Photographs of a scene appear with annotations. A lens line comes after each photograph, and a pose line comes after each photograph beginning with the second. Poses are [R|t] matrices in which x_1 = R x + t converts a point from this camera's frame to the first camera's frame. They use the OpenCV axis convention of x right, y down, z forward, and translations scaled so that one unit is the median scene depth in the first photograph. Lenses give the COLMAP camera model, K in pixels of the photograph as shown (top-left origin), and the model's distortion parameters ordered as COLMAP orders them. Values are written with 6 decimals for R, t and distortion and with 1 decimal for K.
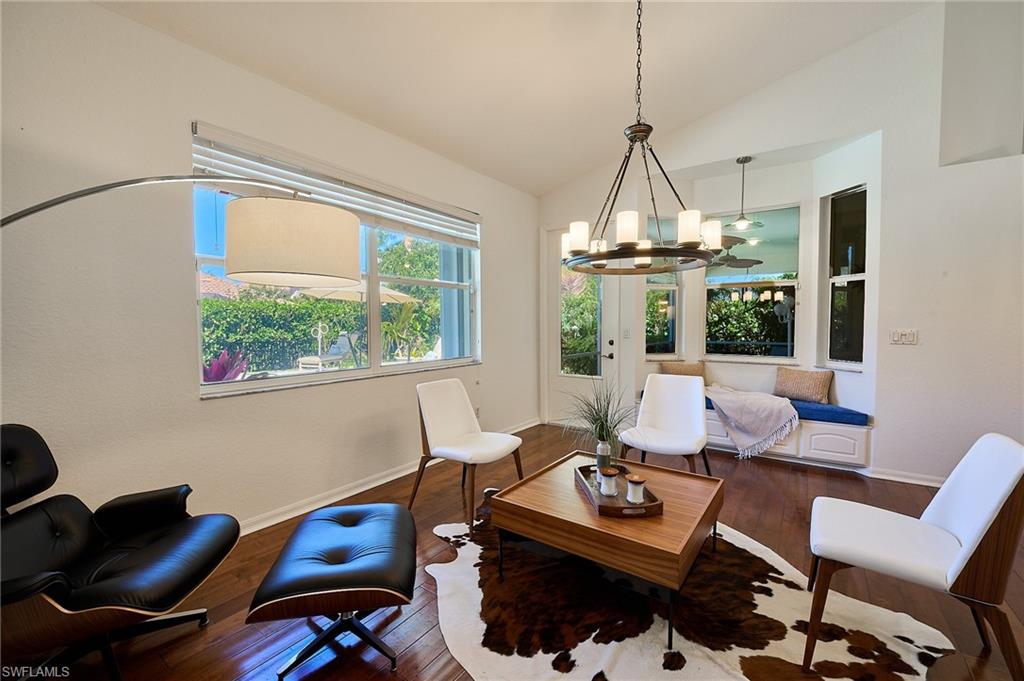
lens RADIAL K [[421.0, 0, 510.0], [0, 421.0, 337.4], [0, 0, 1]] dist [0.000229, -0.000378]
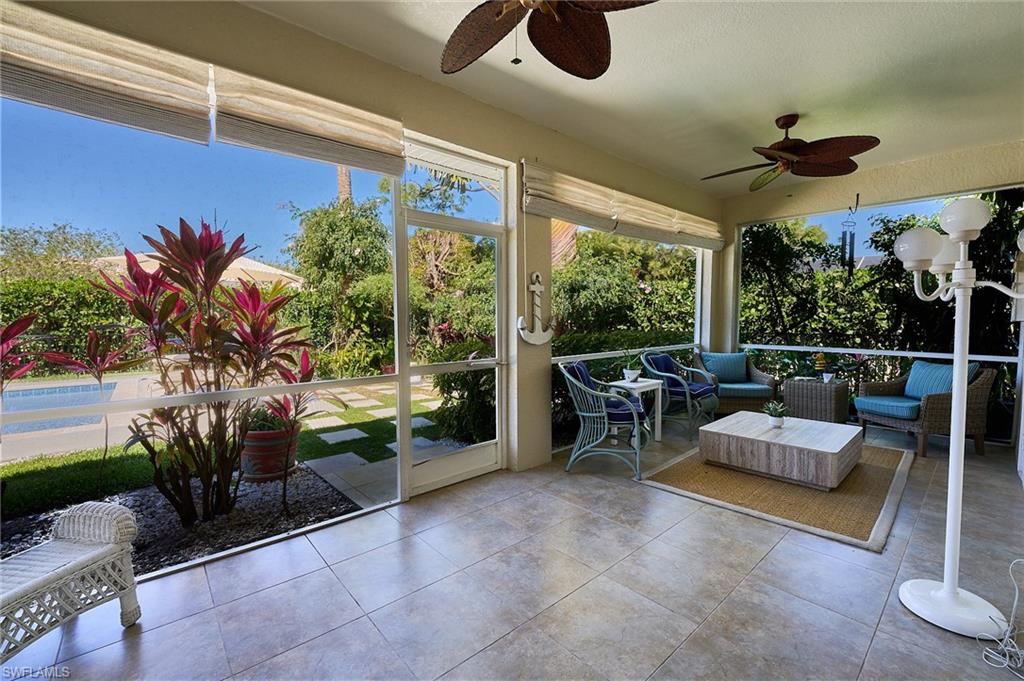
lens RADIAL K [[421.0, 0, 510.0], [0, 421.0, 337.4], [0, 0, 1]] dist [0.000229, -0.000378]
pose [[0.971913, 0.016277, -0.234775, 0.241119], [-0.012525, 0.999769, 0.017465, -0.004047], [0.235005, -0.014034, 0.971893, 0.358740]]
